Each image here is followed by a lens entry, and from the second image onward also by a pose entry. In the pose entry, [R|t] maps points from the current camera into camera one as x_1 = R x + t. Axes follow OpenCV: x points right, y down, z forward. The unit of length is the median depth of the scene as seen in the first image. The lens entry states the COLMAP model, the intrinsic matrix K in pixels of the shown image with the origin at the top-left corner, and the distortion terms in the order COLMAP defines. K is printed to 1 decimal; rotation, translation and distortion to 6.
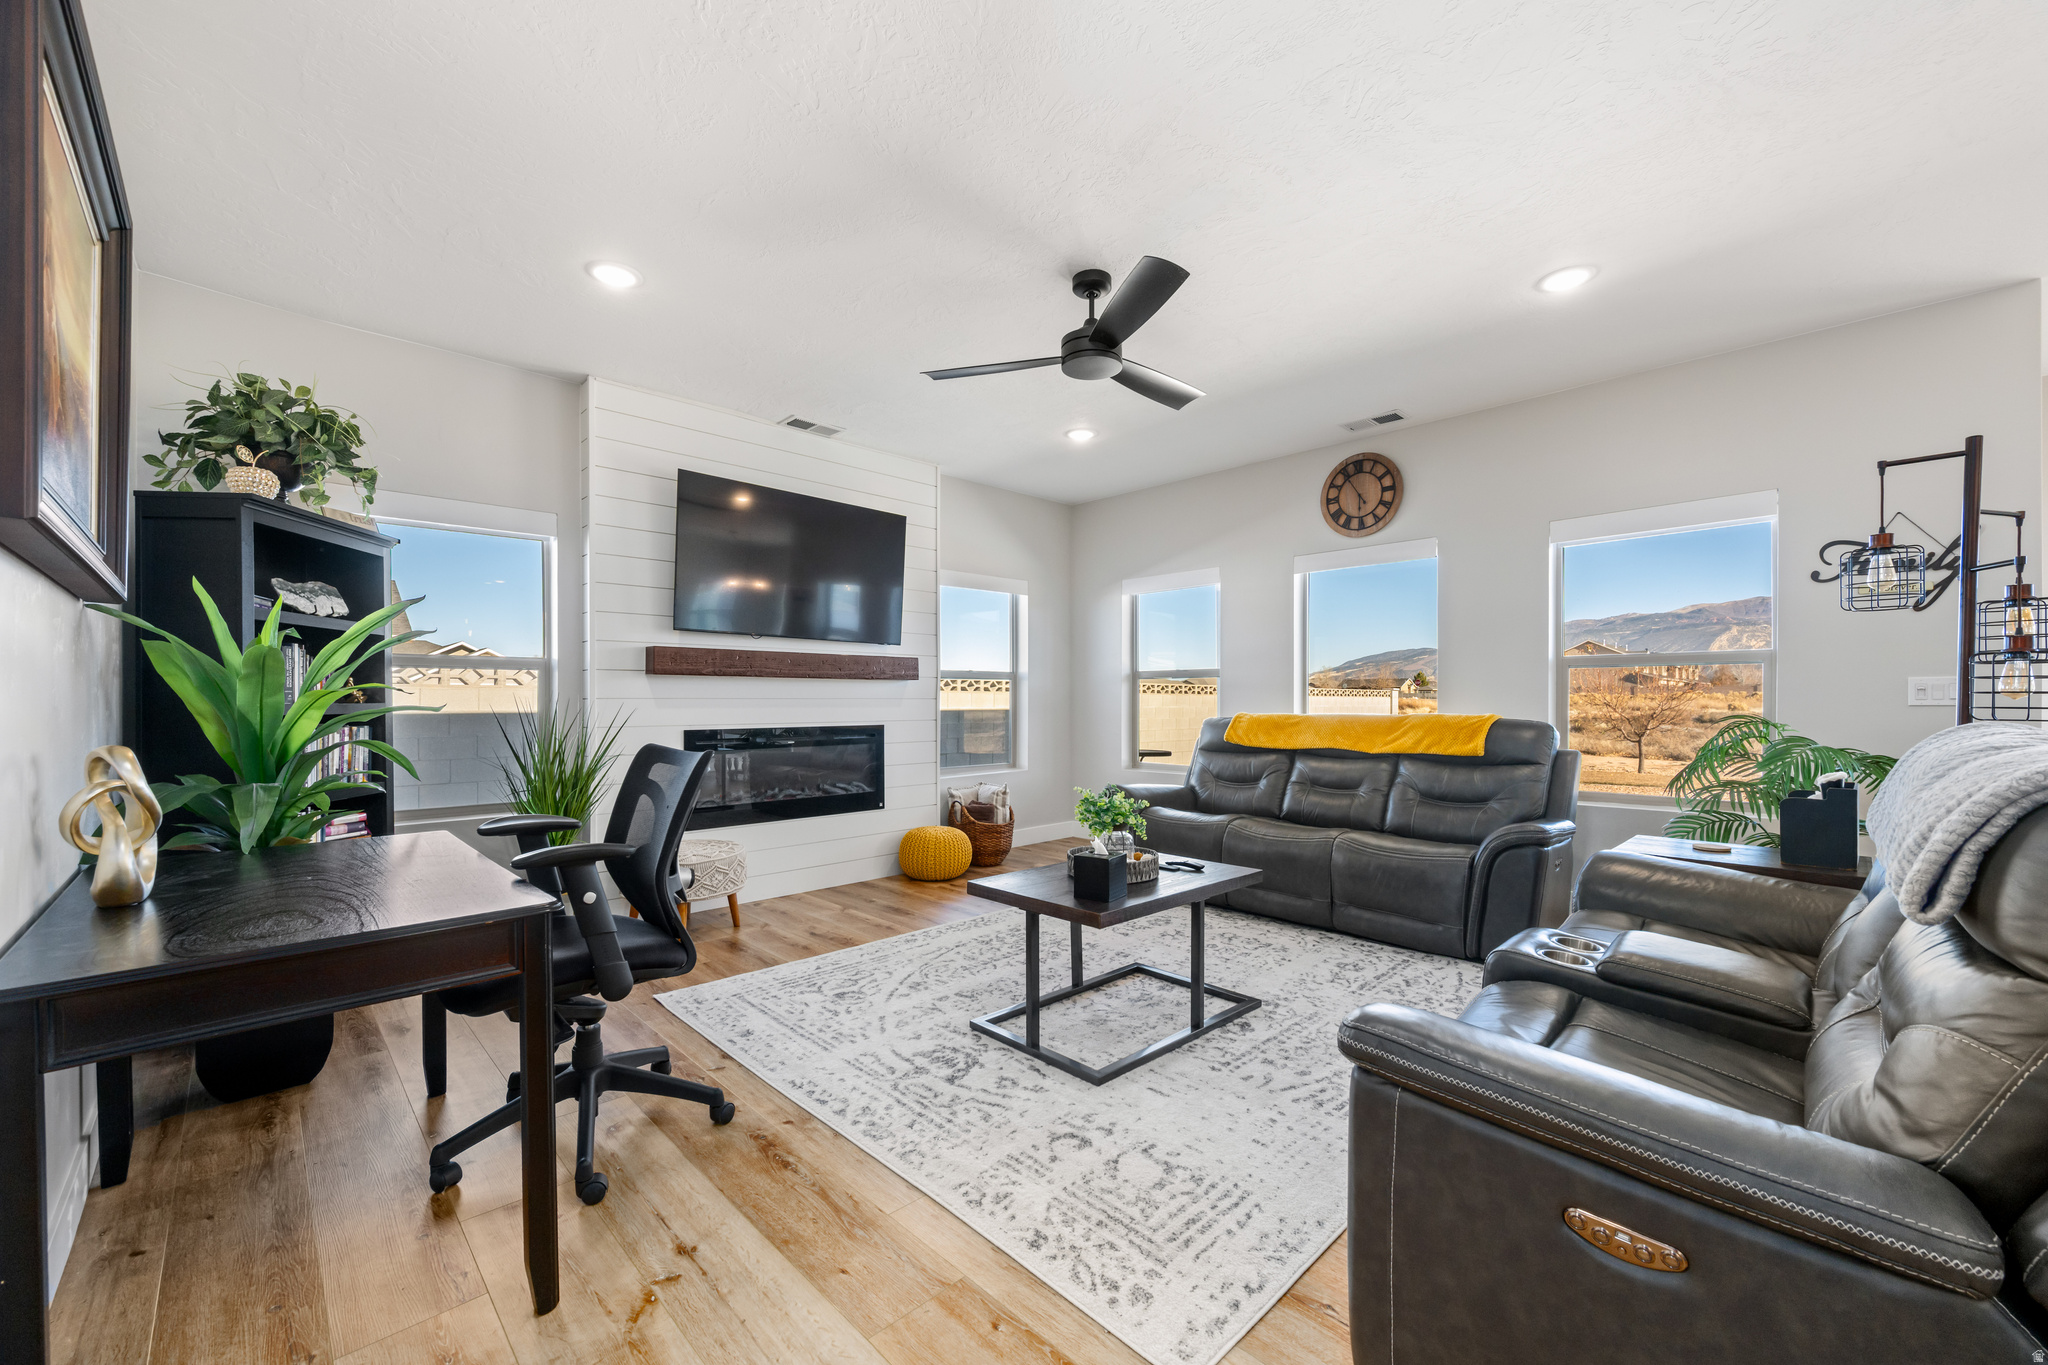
lens RADIAL K [[808.8, 0, 1025.6], [0, 808.8, 703.3], [0, 0, 1]] dist [-0.001937, 0.000108]
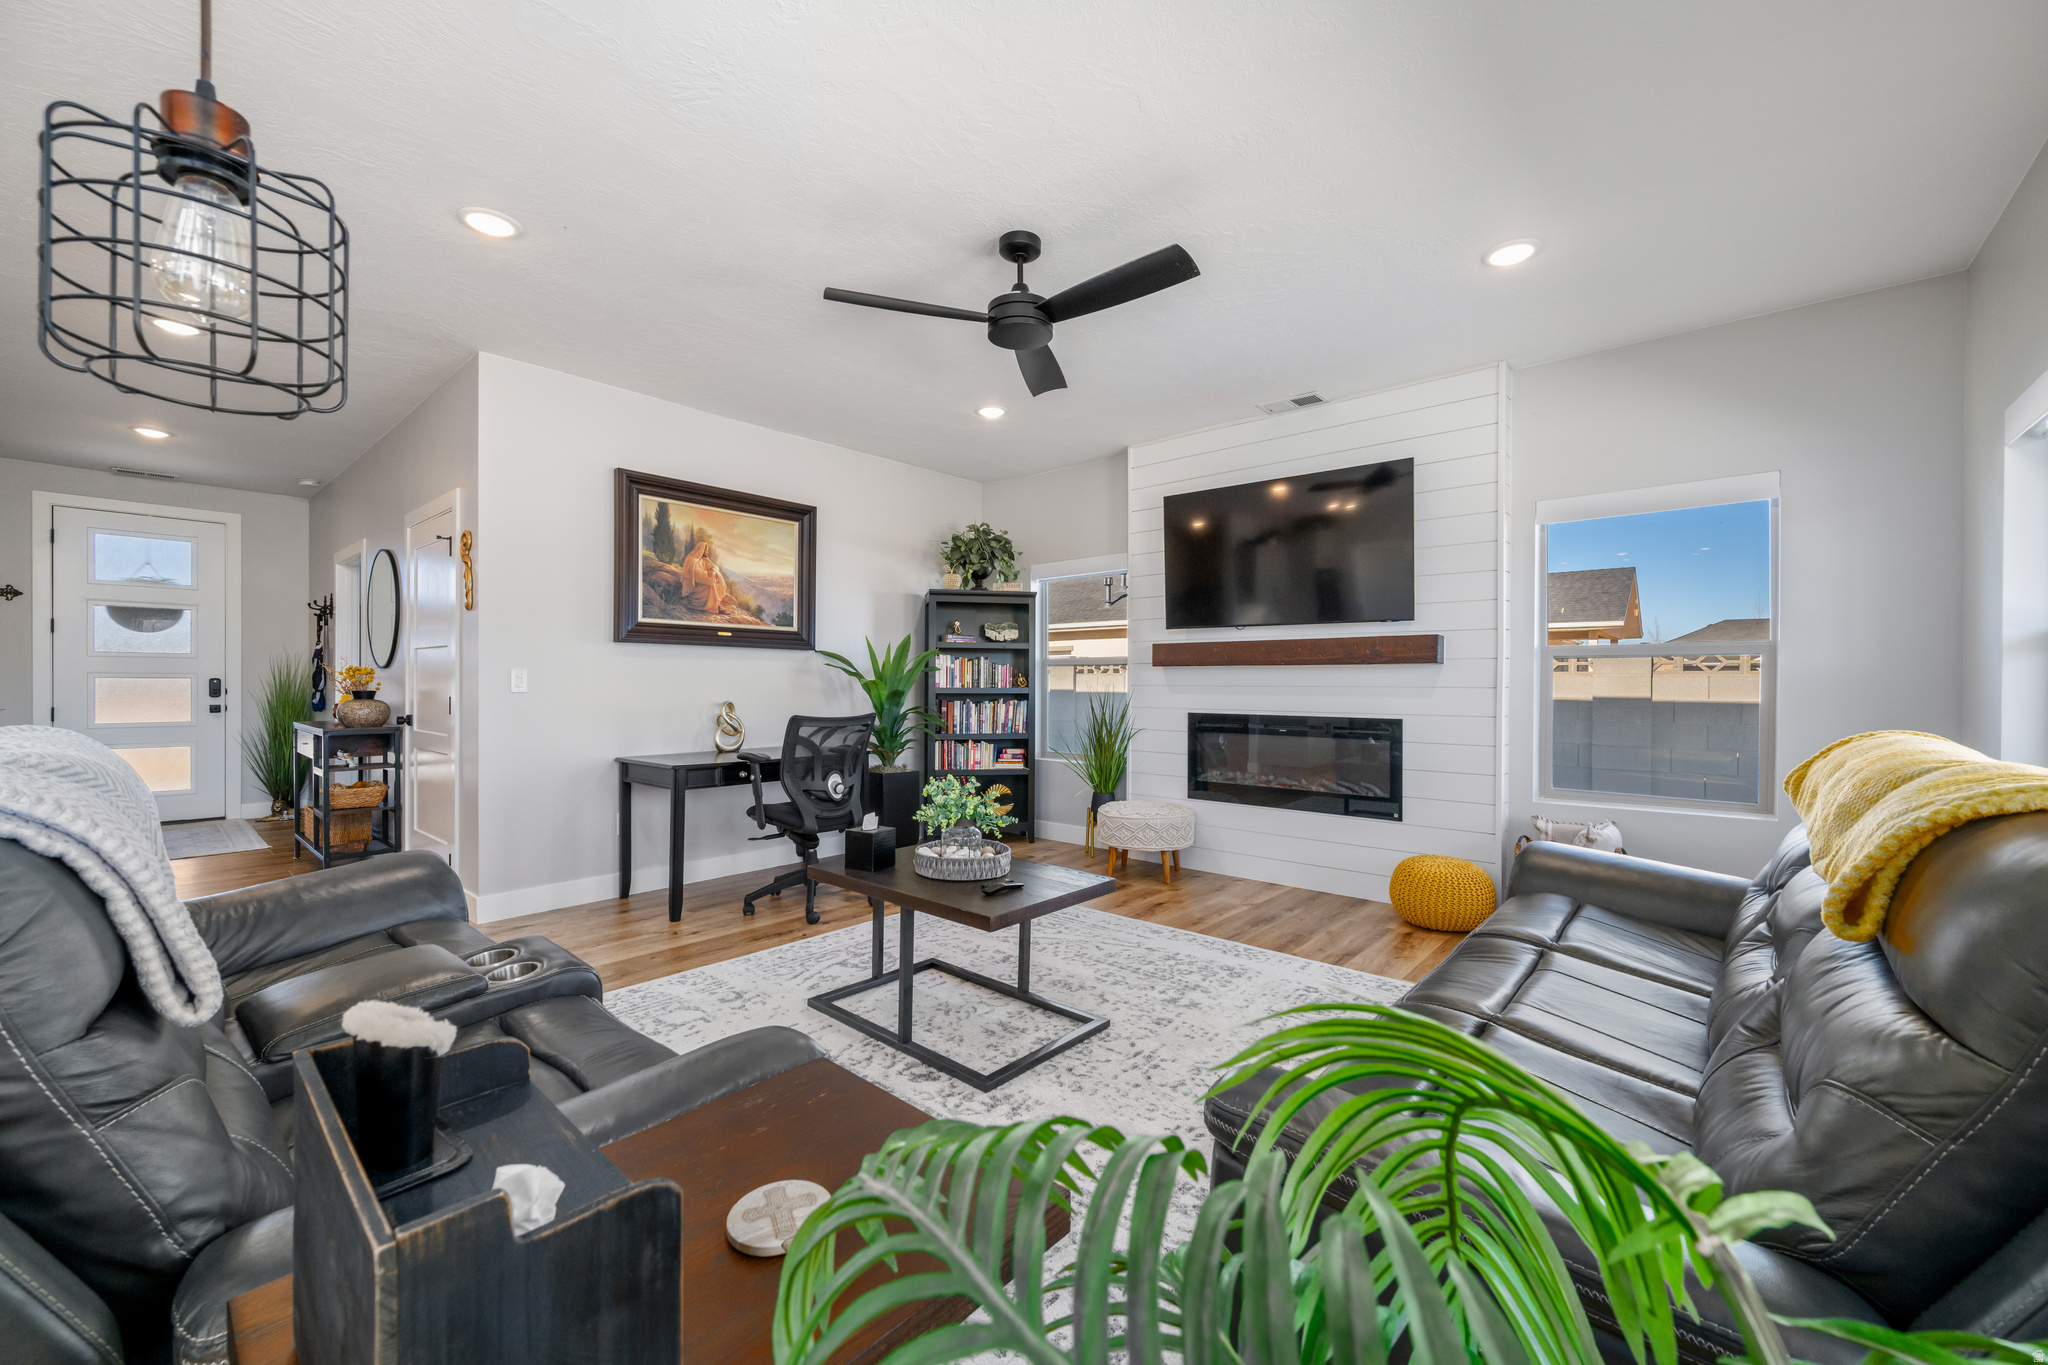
lens RADIAL K [[799.0, 0, 1024.0], [0, 799.0, 682.5], [0, 0, 1]] dist [-0.001523, -0.000034]
pose [[0.080187, 0.002012, -0.996778, 0.903383], [-0.005840, 0.999982, 0.001549, -0.013676], [0.996763, 0.005697, 0.080197, 0.837911]]
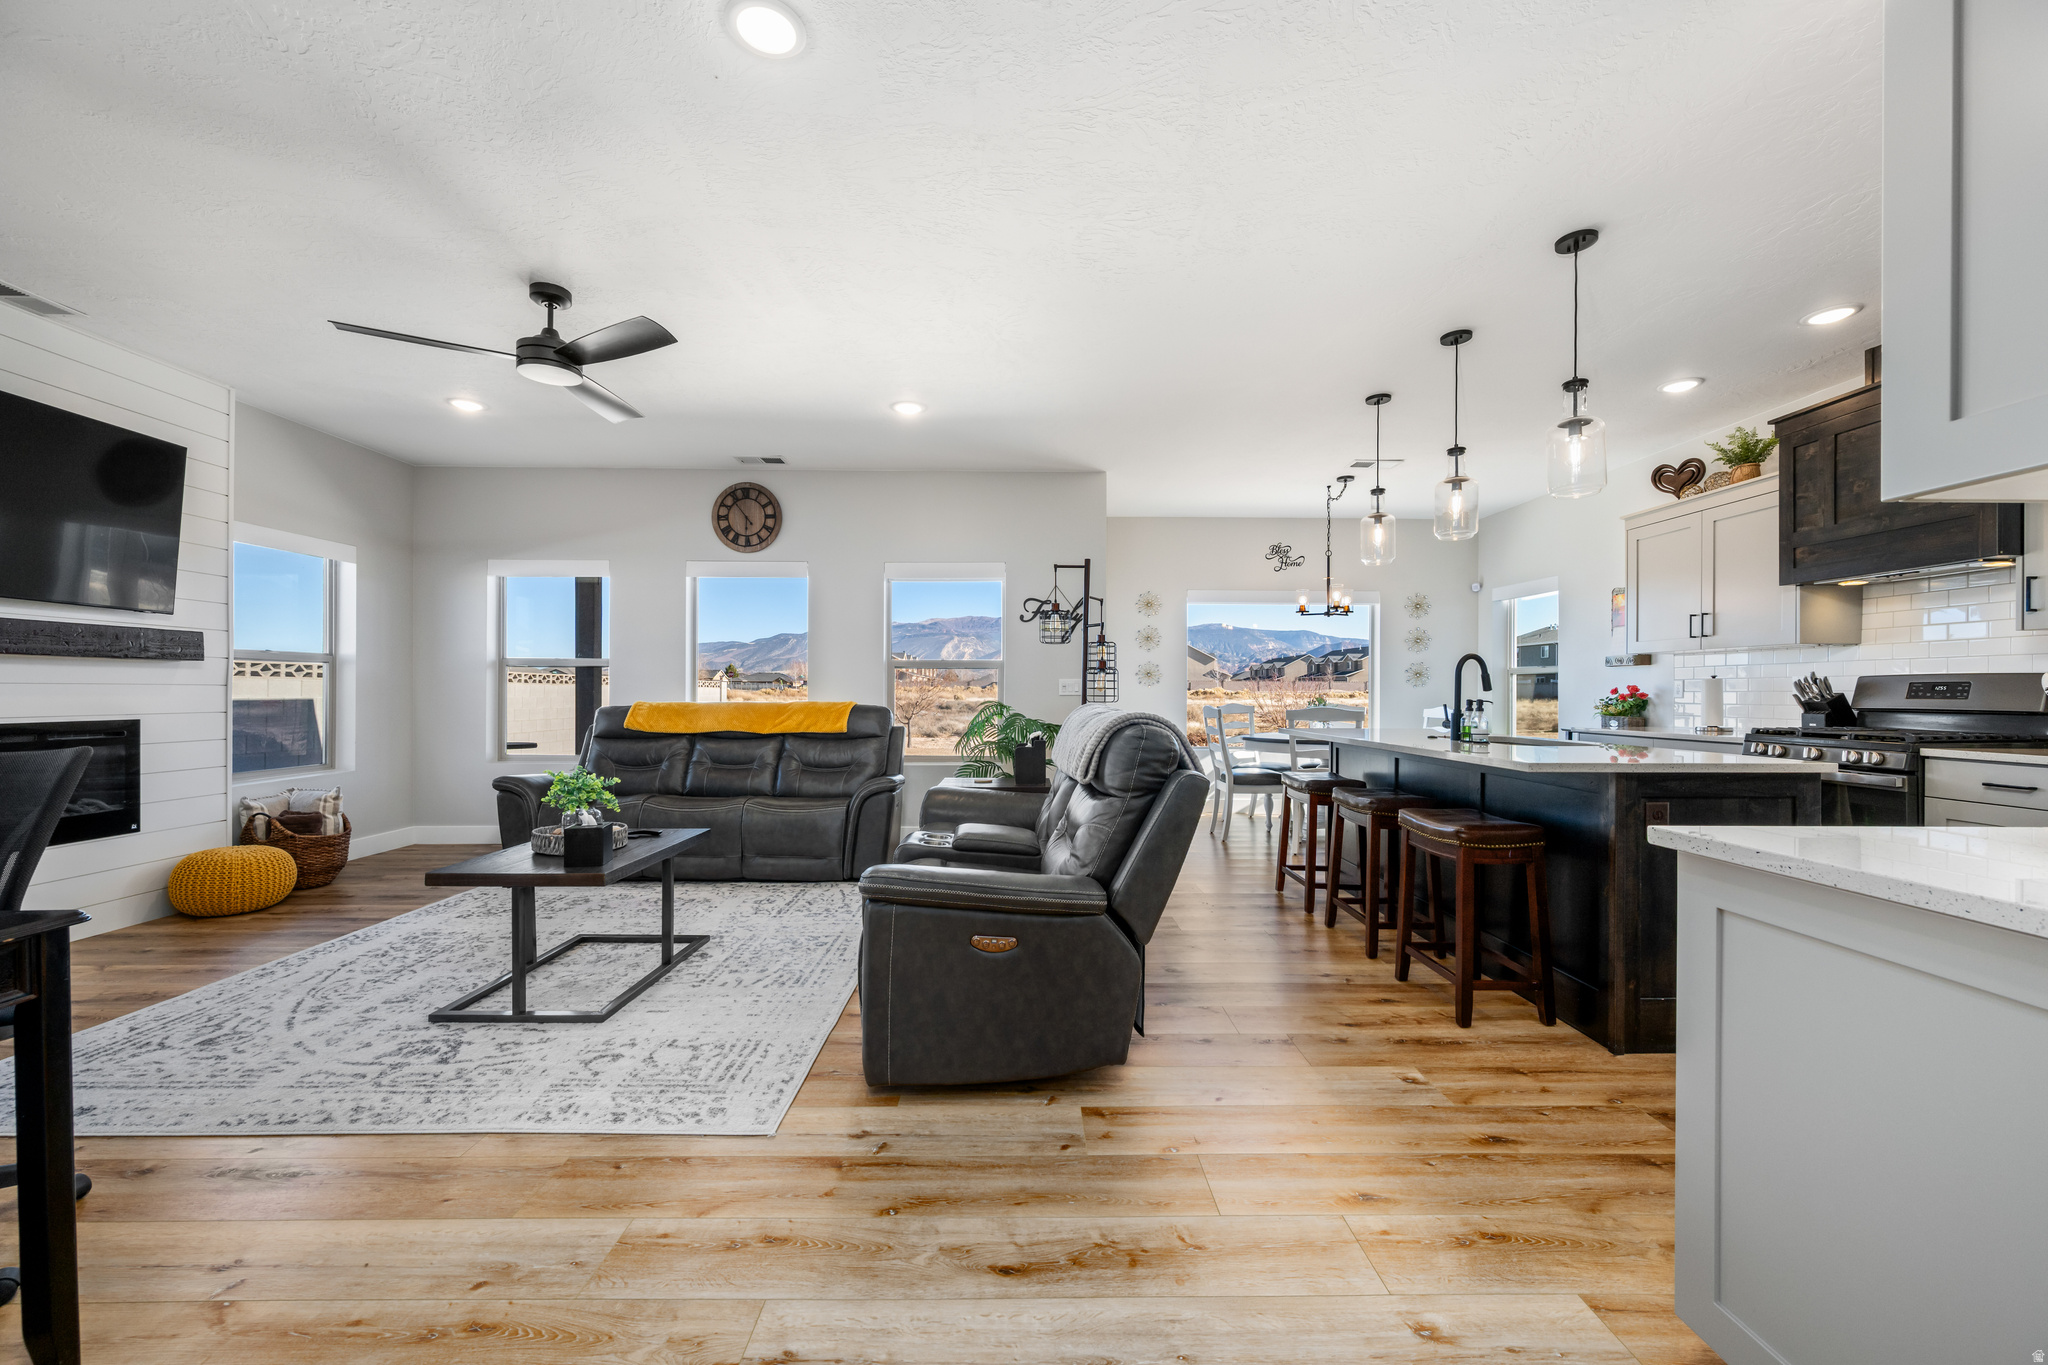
lens RADIAL K [[802.4, 0, 1025.9], [0, 802.4, 693.6], [0, 0, 1]] dist [0.001448, 0.000116]
pose [[0.691114, 0.003129, 0.722739, -0.220908], [-0.003090, 0.999994, -0.001375, 0.001733], [-0.722739, -0.001283, 0.691120, -0.158306]]
